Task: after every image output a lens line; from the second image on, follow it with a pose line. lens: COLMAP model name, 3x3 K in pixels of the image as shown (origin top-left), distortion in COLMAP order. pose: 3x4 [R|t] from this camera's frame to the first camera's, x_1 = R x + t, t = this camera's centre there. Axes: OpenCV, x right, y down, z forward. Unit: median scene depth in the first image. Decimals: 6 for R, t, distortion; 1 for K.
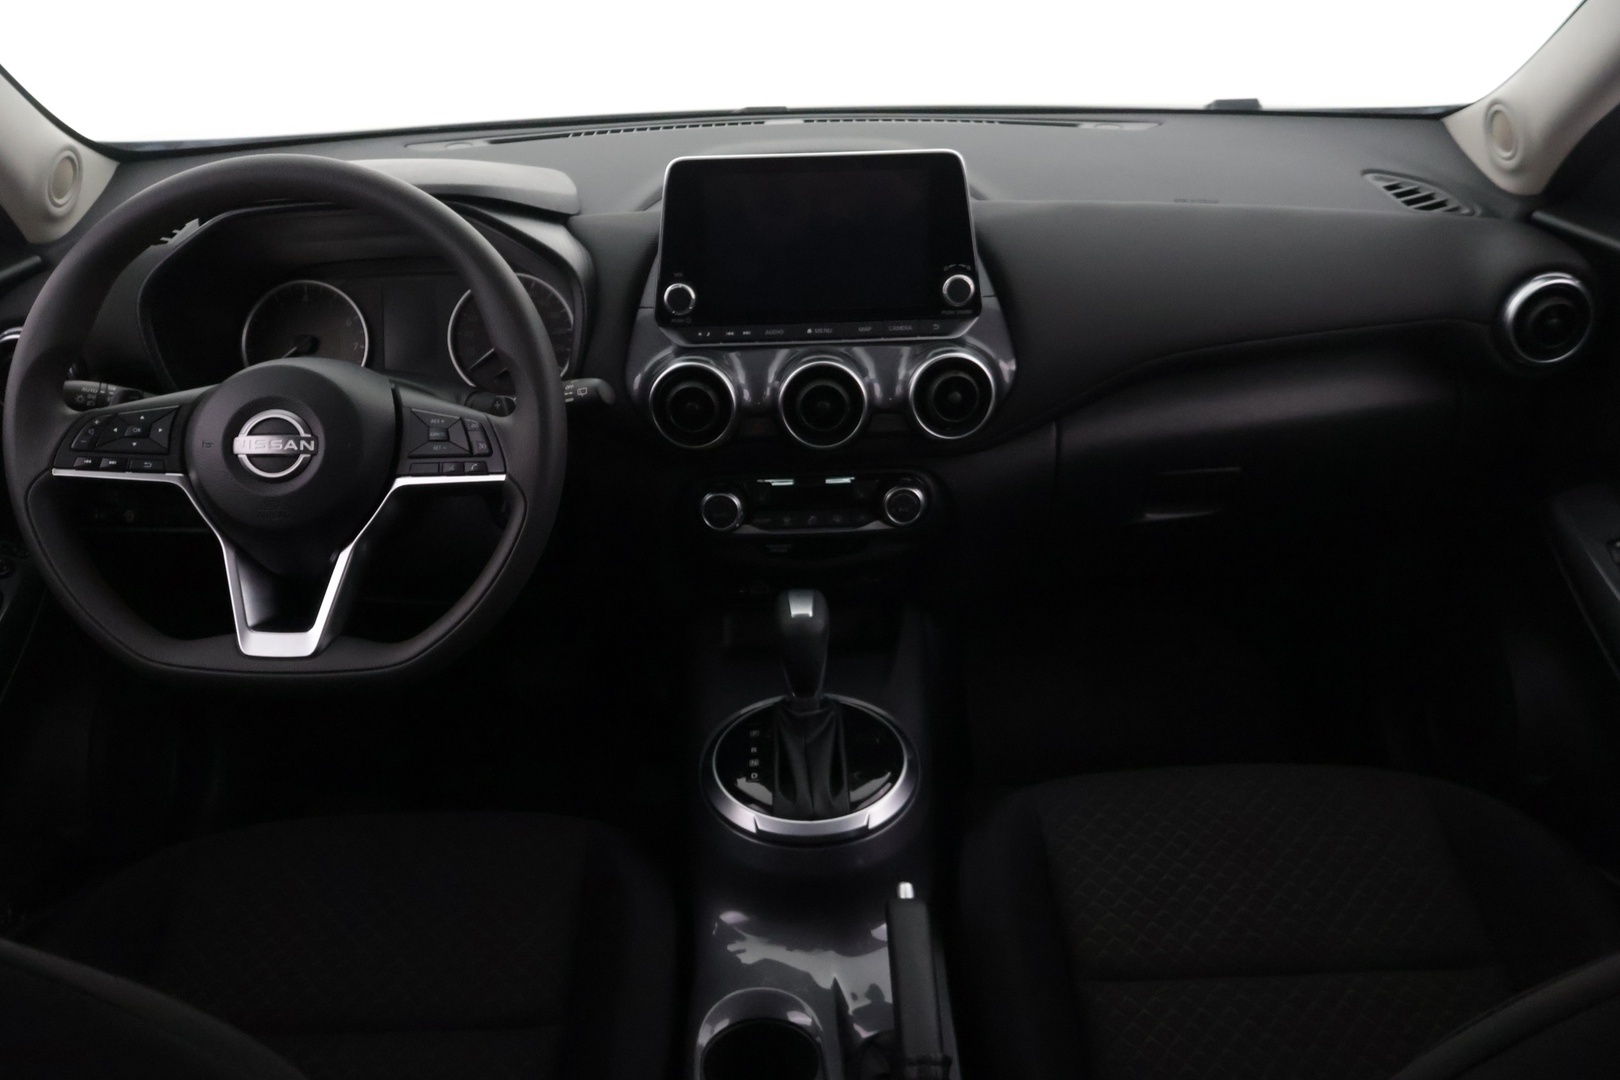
lens RADIAL K [[1343.1, 0, 809.7], [0, 1343.1, 561.4], [0, 0, 1]] dist [-0.004255, 0.030172]
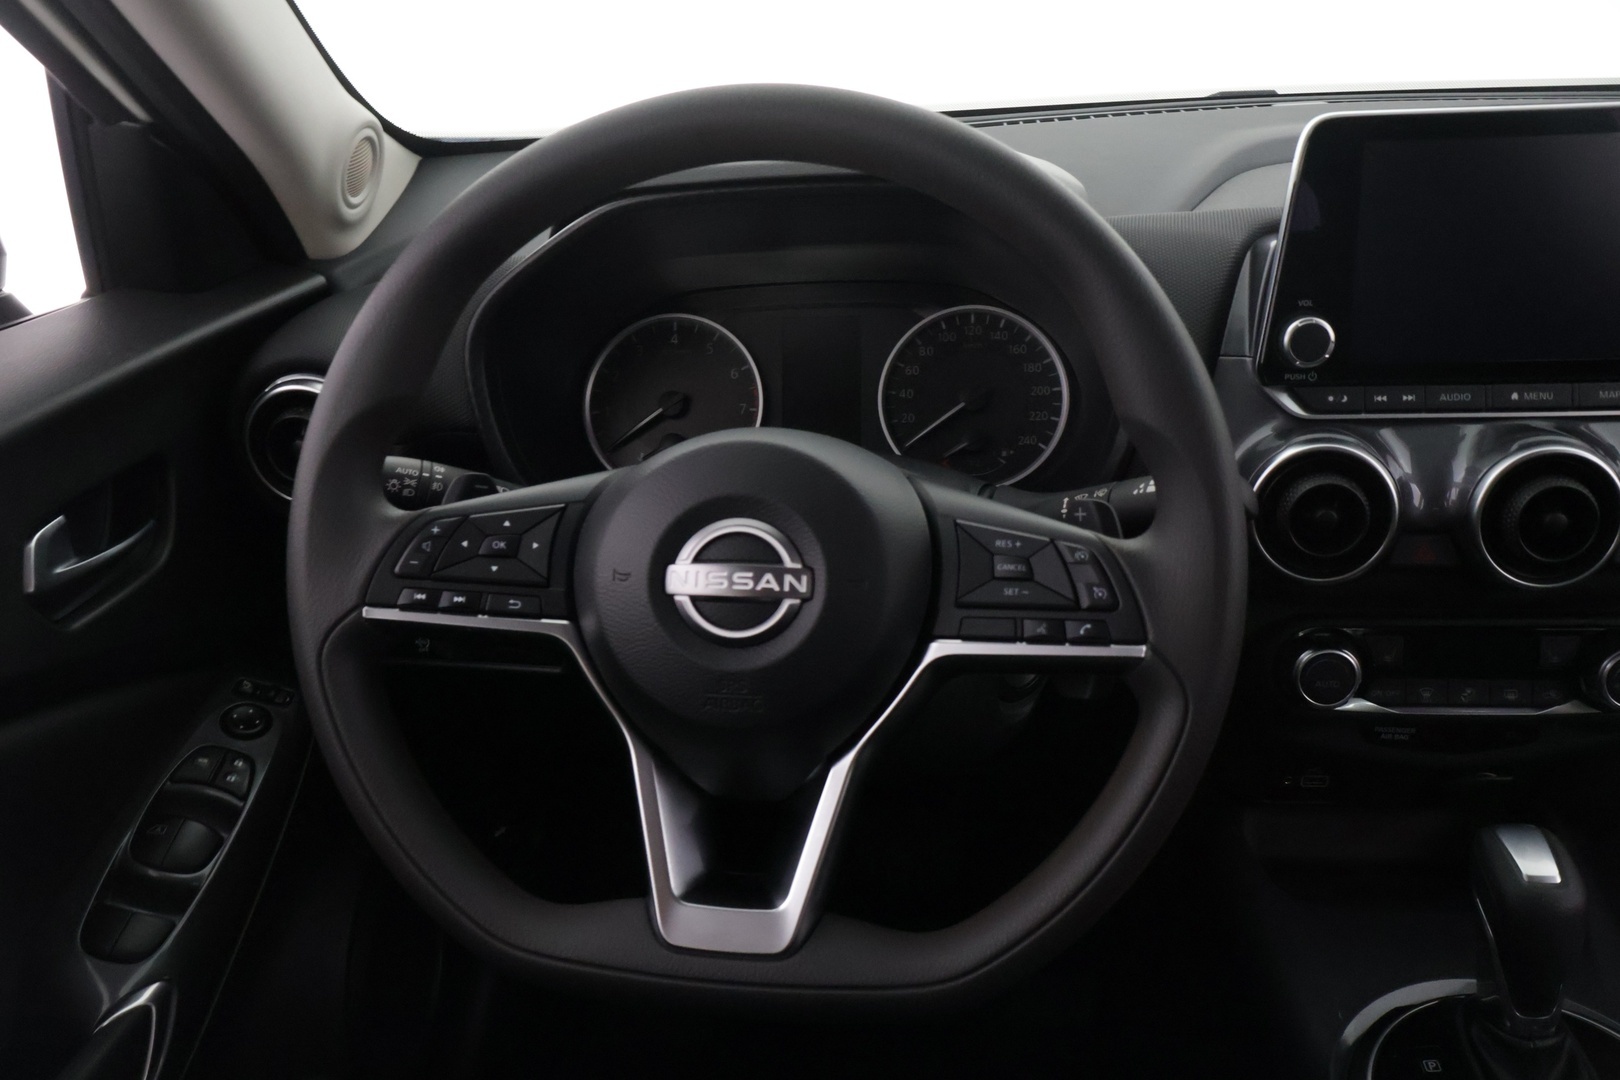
lens RADIAL K [[1343.1, 0, 809.7], [0, 1343.1, 561.4], [0, 0, 1]] dist [-0.004255, 0.030172]
pose [[0.992771, 0.029676, -0.116295, -0.293479], [-0.035059, 0.998393, -0.044522, -0.068480], [0.114787, 0.048277, 0.992216, 0.424748]]
